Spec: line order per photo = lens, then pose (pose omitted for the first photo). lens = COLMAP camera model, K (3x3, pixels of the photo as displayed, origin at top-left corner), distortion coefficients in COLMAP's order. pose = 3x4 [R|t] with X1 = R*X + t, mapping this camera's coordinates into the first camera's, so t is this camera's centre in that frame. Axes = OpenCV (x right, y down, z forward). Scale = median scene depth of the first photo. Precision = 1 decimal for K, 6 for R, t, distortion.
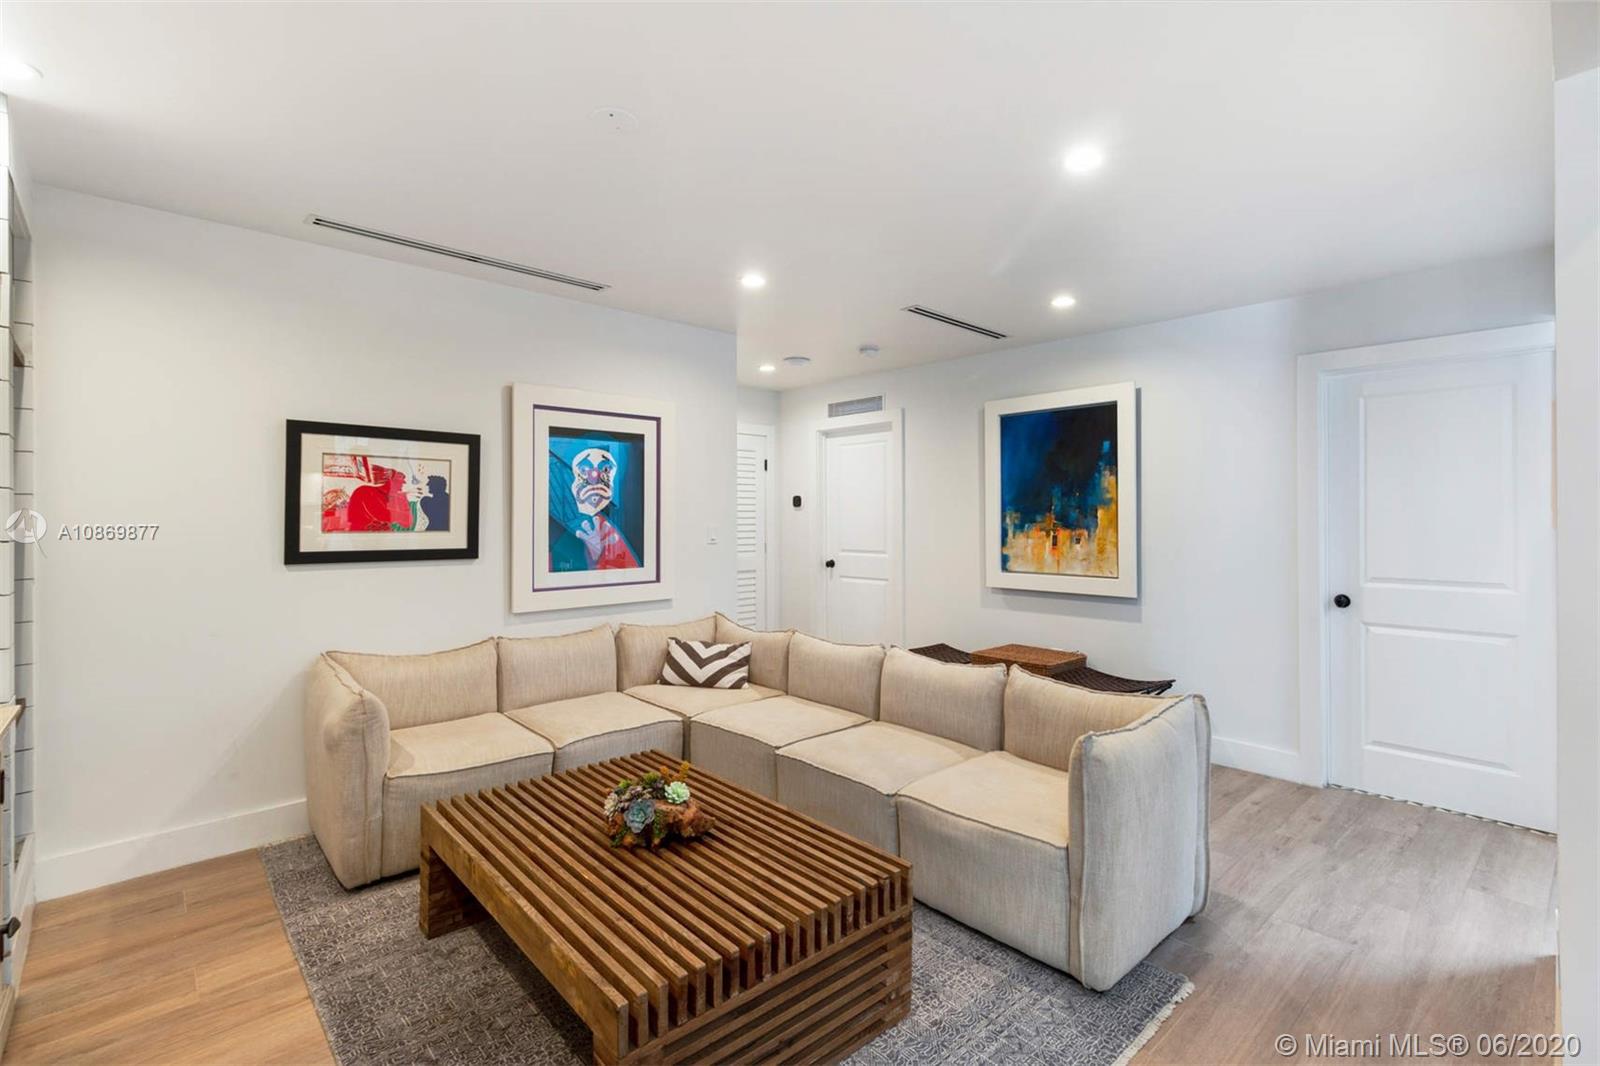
lens RADIAL K [[751.1, 0, 793.9], [0, 751.1, 521.4], [0, 0, 1]] dist [-0.000128, 0.001096]
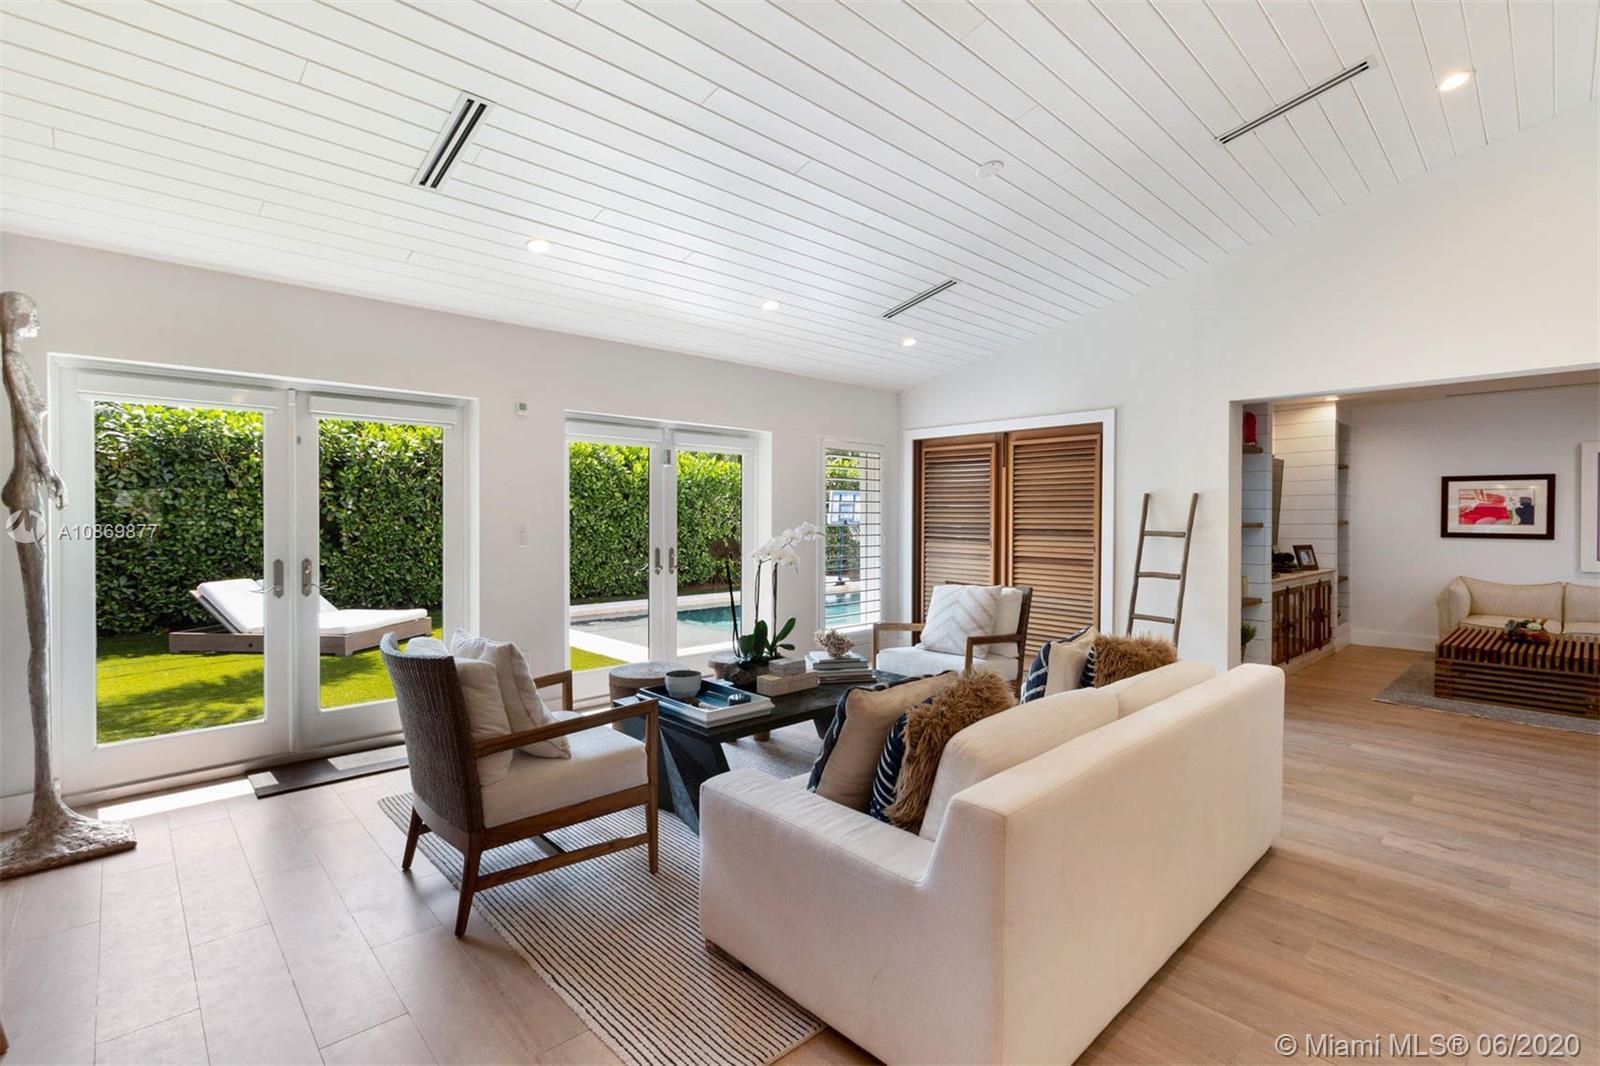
lens RADIAL K [[751.1, 0, 789.0], [0, 751.1, 518.6], [0, 0, 1]] dist [-0.000128, 0.001096]
pose [[0.040306, 0.009866, -0.999139, 1.519890], [-0.002374, 0.999949, 0.009779, -0.019043], [0.999185, 0.001978, 0.040328, -1.088393]]
